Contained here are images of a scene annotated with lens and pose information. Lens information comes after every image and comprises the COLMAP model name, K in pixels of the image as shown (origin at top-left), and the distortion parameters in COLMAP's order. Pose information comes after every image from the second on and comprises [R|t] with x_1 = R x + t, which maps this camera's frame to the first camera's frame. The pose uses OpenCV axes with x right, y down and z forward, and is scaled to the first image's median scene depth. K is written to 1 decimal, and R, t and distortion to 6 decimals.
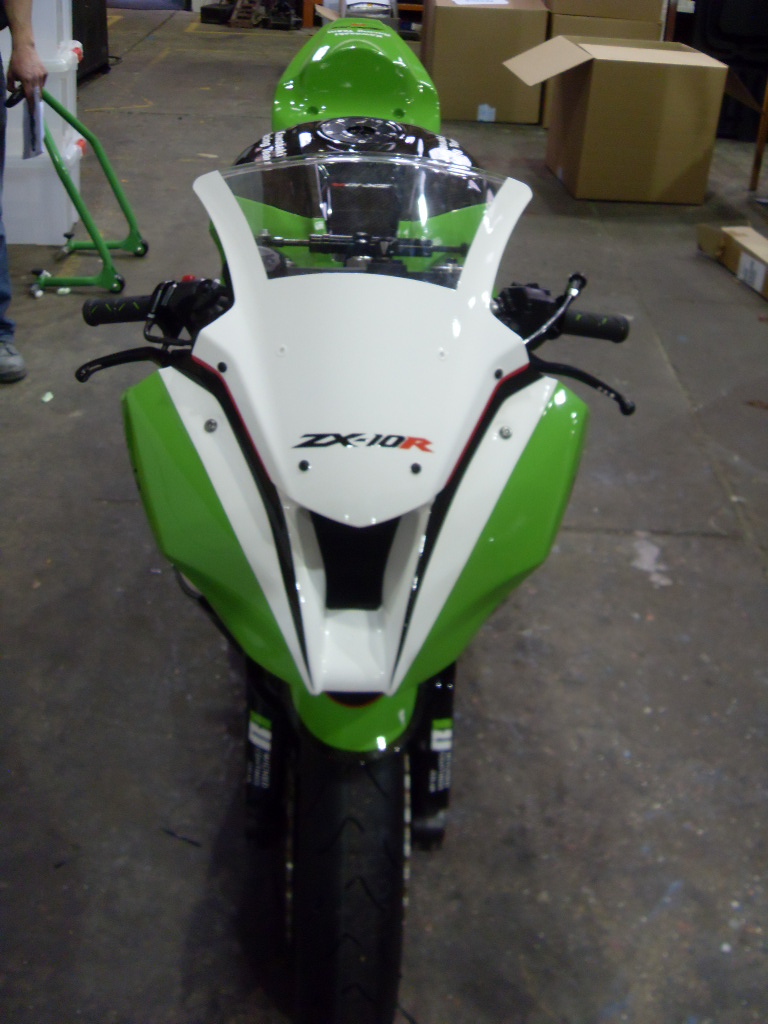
lens RADIAL K [[1117.9, 0, 383.9], [0, 1117.9, 507.5], [0, 0, 1]] dist [-0.131358, 0.000000]
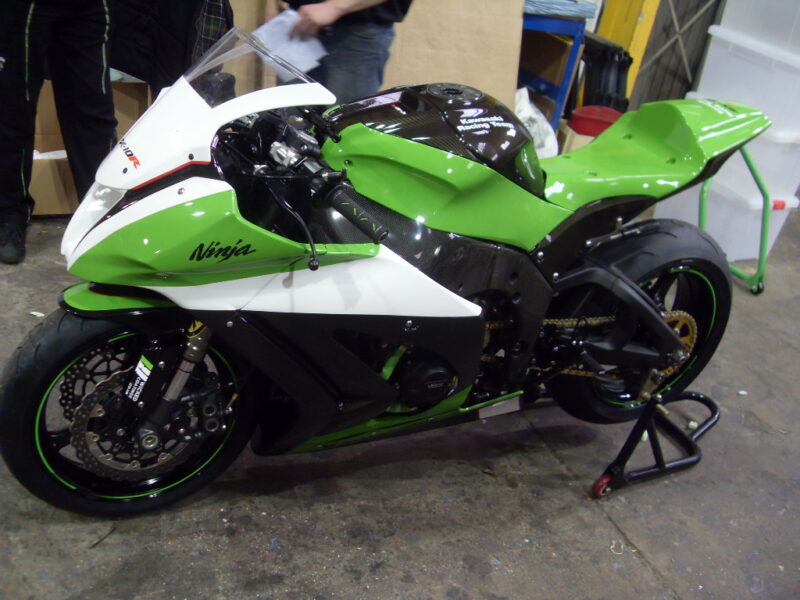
lens RADIAL K [[873.4, 0, 400.5], [0, 873.4, 303.9], [0, 0, 1]] dist [-0.131358, 0.000000]
pose [[0.433219, 0.452502, -0.779464, 1.412273], [-0.615731, 0.780145, 0.110680, -0.296153], [0.658177, 0.431991, 0.616593, 0.506891]]
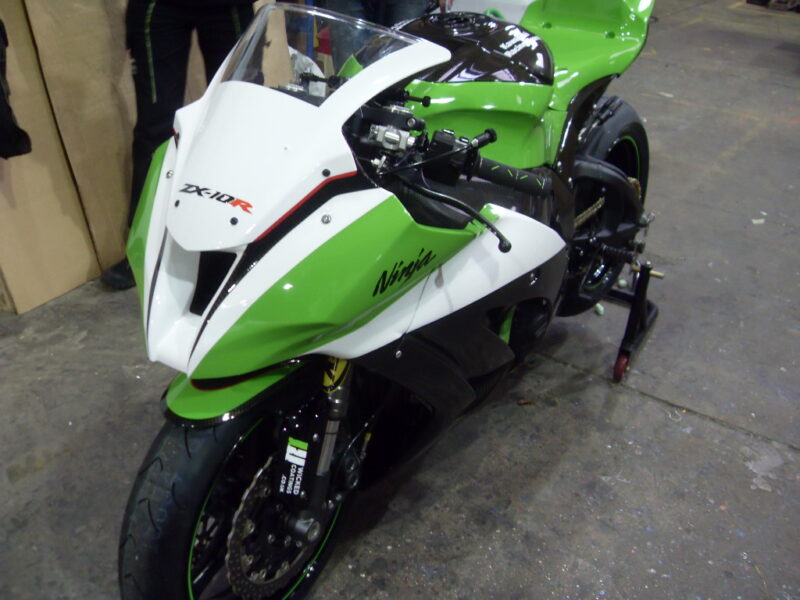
lens RADIAL K [[873.4, 0, 393.2], [0, 873.4, 299.6], [0, 0, 1]] dist [-0.131358, 0.000000]
pose [[0.820847, 0.248322, -0.514340, 0.759132], [-0.293059, 0.956075, -0.006109, 0.007000], [0.490231, 0.155746, 0.857564, 0.179315]]
